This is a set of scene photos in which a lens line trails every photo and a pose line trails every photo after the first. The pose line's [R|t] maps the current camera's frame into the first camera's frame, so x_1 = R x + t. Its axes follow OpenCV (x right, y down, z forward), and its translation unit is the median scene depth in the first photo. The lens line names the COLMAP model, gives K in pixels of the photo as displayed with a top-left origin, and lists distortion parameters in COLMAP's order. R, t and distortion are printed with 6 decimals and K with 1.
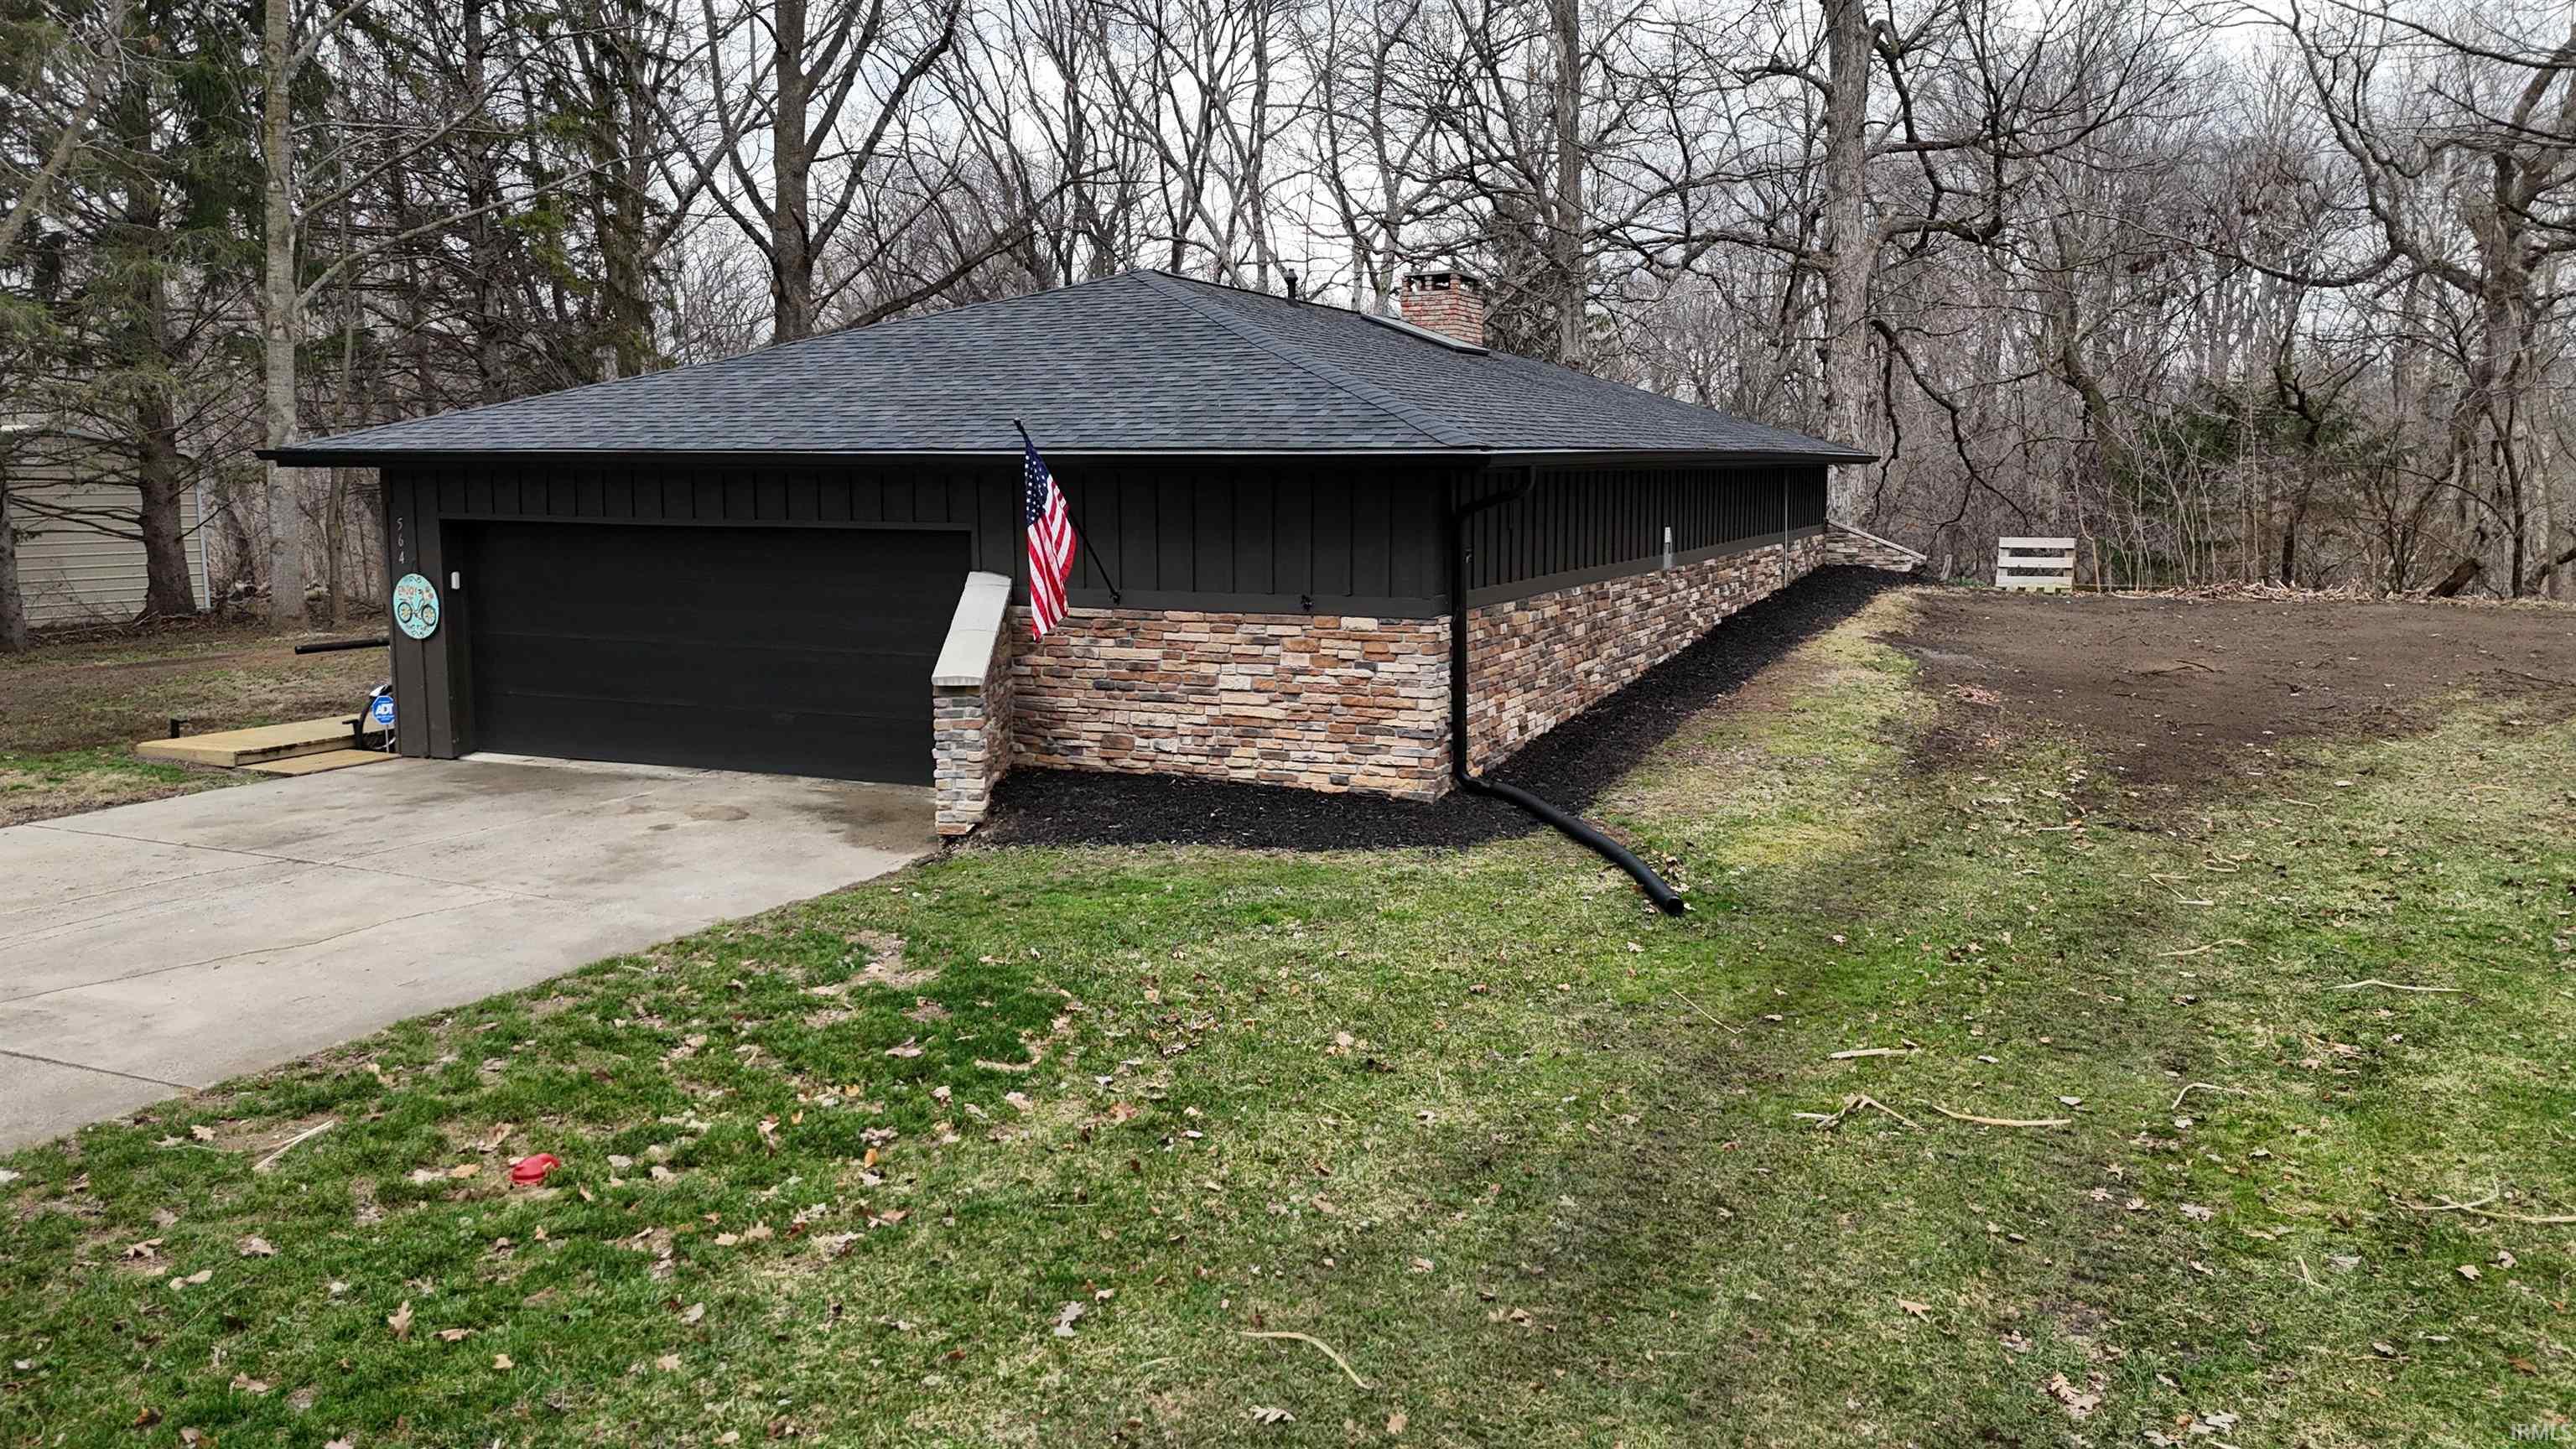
lens RADIAL K [[1826.1, 0, 1288.0], [0, 1826.1, 724.5], [0, 0, 1]] dist [0.103601, -0.089291]
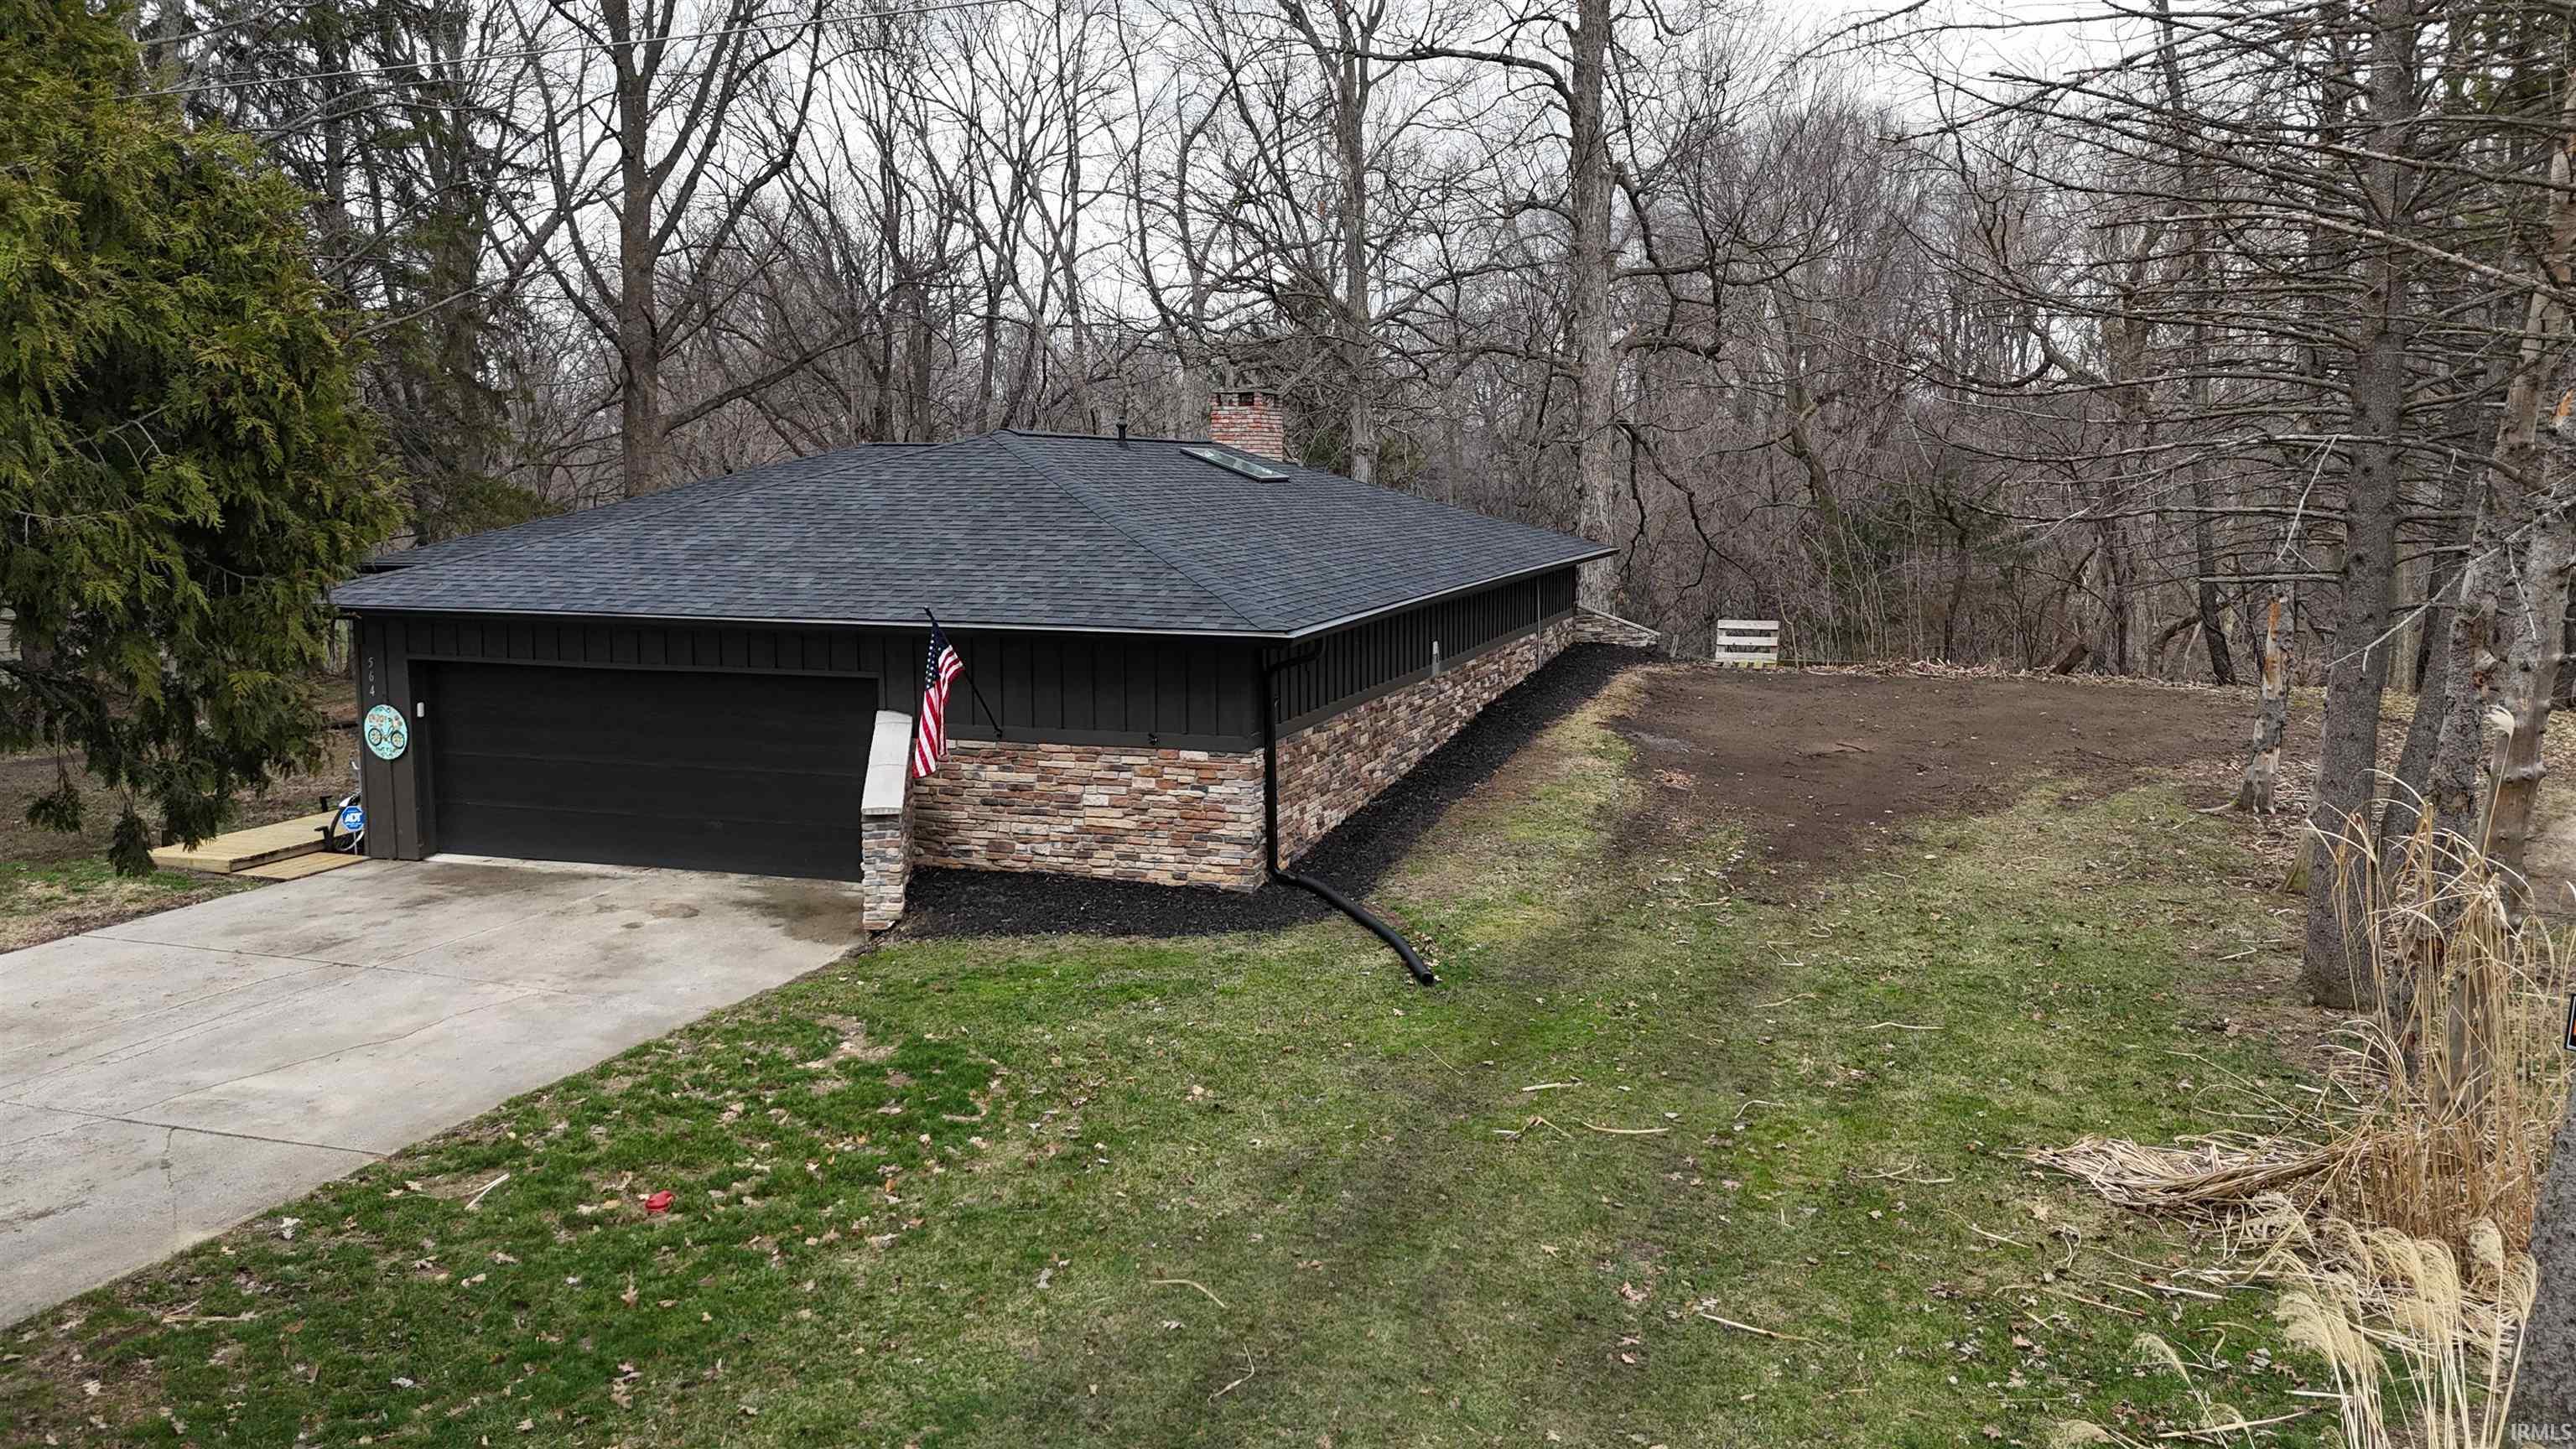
lens RADIAL K [[1832.2, 0, 1288.0], [0, 1832.2, 724.5], [0, 0, 1]] dist [0.130745, -0.149042]
pose [[0.994194, -0.011030, 0.107033, -0.040718], [0.011220, 0.999936, -0.001170, -0.092218], [-0.107013, 0.002365, 0.994255, -0.367840]]
